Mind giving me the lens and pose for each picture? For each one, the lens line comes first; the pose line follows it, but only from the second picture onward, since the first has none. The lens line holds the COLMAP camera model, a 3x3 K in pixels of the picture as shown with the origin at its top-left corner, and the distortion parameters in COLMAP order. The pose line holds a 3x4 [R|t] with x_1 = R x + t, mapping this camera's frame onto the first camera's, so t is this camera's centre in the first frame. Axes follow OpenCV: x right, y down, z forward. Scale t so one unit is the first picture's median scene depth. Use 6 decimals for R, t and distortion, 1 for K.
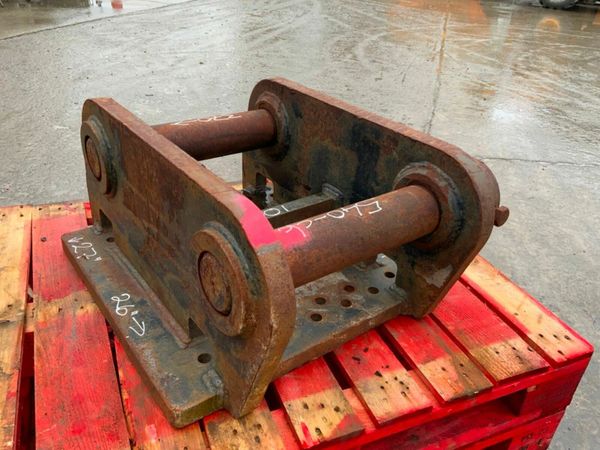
lens RADIAL K [[497.7, 0, 300.0], [0, 497.7, 225.0], [0, 0, 1]] dist [0.073290, -0.126976]
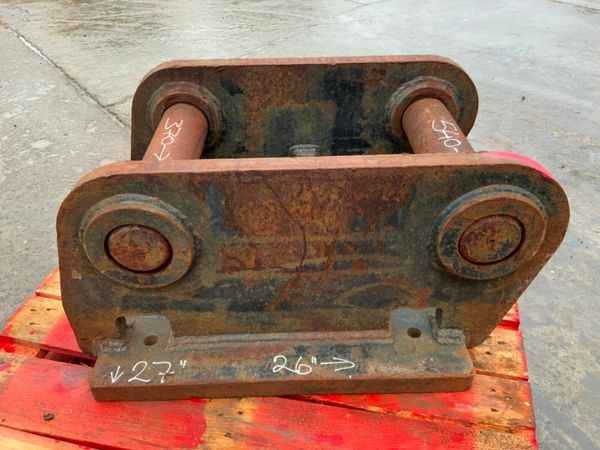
lens RADIAL K [[497.7, 0, 300.0], [0, 497.7, 225.0], [0, 0, 1]] dist [0.073290, -0.126976]
pose [[0.581336, -0.534257, 0.613692, -0.743714], [0.445837, 0.840083, 0.309014, -0.298275], [-0.680645, 0.093966, 0.726563, 0.359732]]
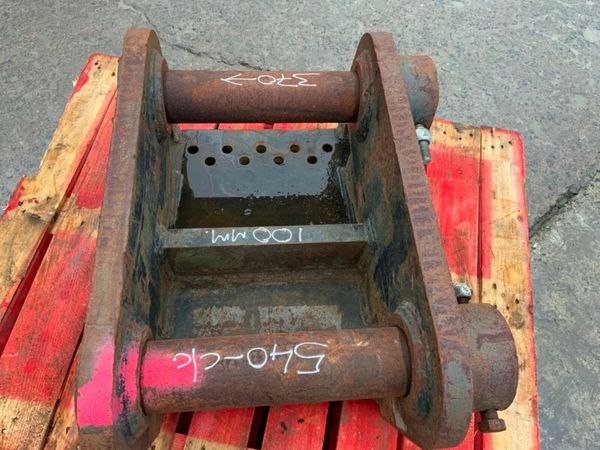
lens RADIAL K [[497.7, 0, 300.0], [0, 497.7, 225.0], [0, 0, 1]] dist [0.073290, -0.126976]
pose [[0.842533, 0.471140, -0.261085, 0.202595], [-0.291679, 0.806551, 0.514197, -0.536090], [0.452837, -0.357075, 0.816968, 0.349940]]
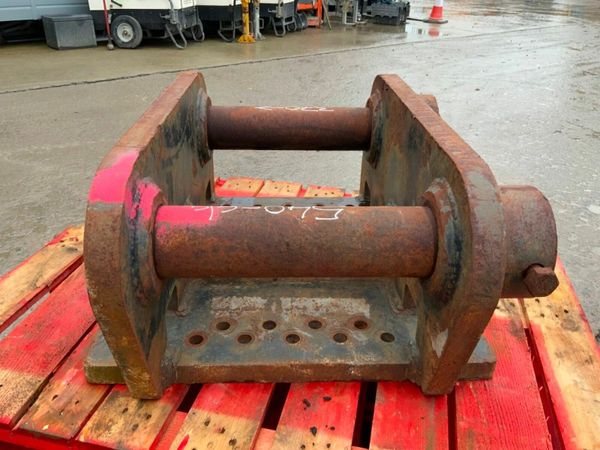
lens RADIAL K [[497.7, 0, 300.0], [0, 497.7, 225.0], [0, 0, 1]] dist [0.073290, -0.126976]
pose [[0.819215, 0.230351, -0.525191, 0.446773], [-0.261131, 0.965171, 0.016004, -0.016857], [0.510586, 0.124033, 0.850834, 0.266557]]
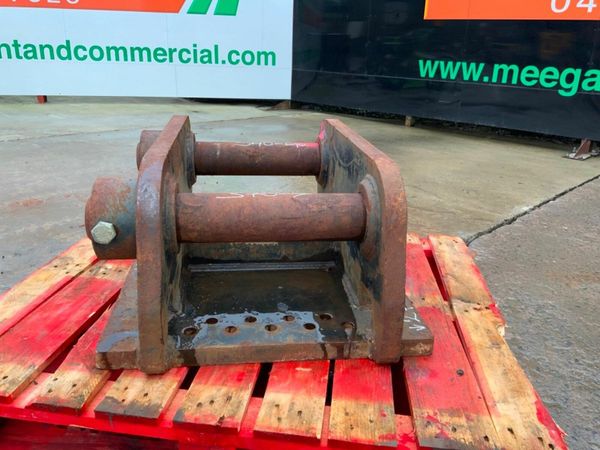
lens RADIAL K [[497.7, 0, 300.0], [0, 497.7, 225.0], [0, 0, 1]] dist [0.073290, -0.126976]
pose [[-0.865314, -0.258308, 0.429545, -0.722042], [0.162118, 0.666683, 0.727497, -0.922545], [-0.474288, 0.699151, -0.535013, 1.738816]]
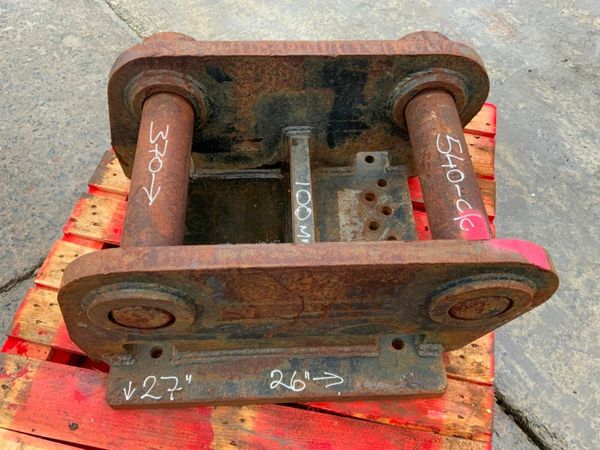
lens RADIAL K [[497.7, 0, 300.0], [0, 497.7, 225.0], [0, 0, 1]] dist [0.073290, -0.126976]
pose [[0.568659, -0.718665, 0.400185, -0.510868], [0.415428, 0.670814, 0.614351, -0.614110], [-0.709962, -0.183108, 0.680018, 0.400514]]
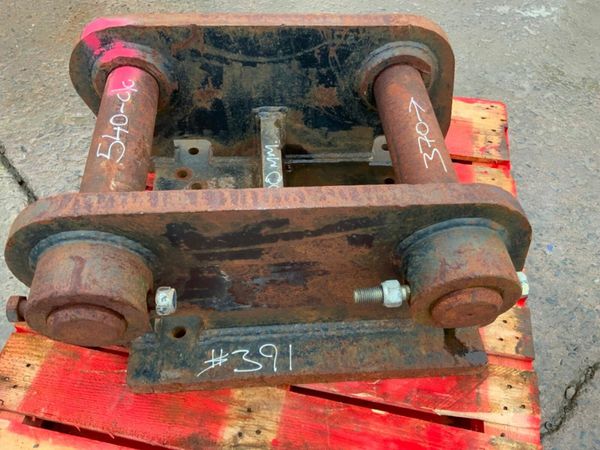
lens RADIAL K [[497.7, 0, 300.0], [0, 497.7, 225.0], [0, 0, 1]] dist [0.073290, -0.126976]
pose [[-0.537258, 0.613573, -0.578691, 0.501464], [-0.479404, 0.342349, 0.808065, -0.802691], [0.693921, 0.711566, 0.110220, 1.069098]]
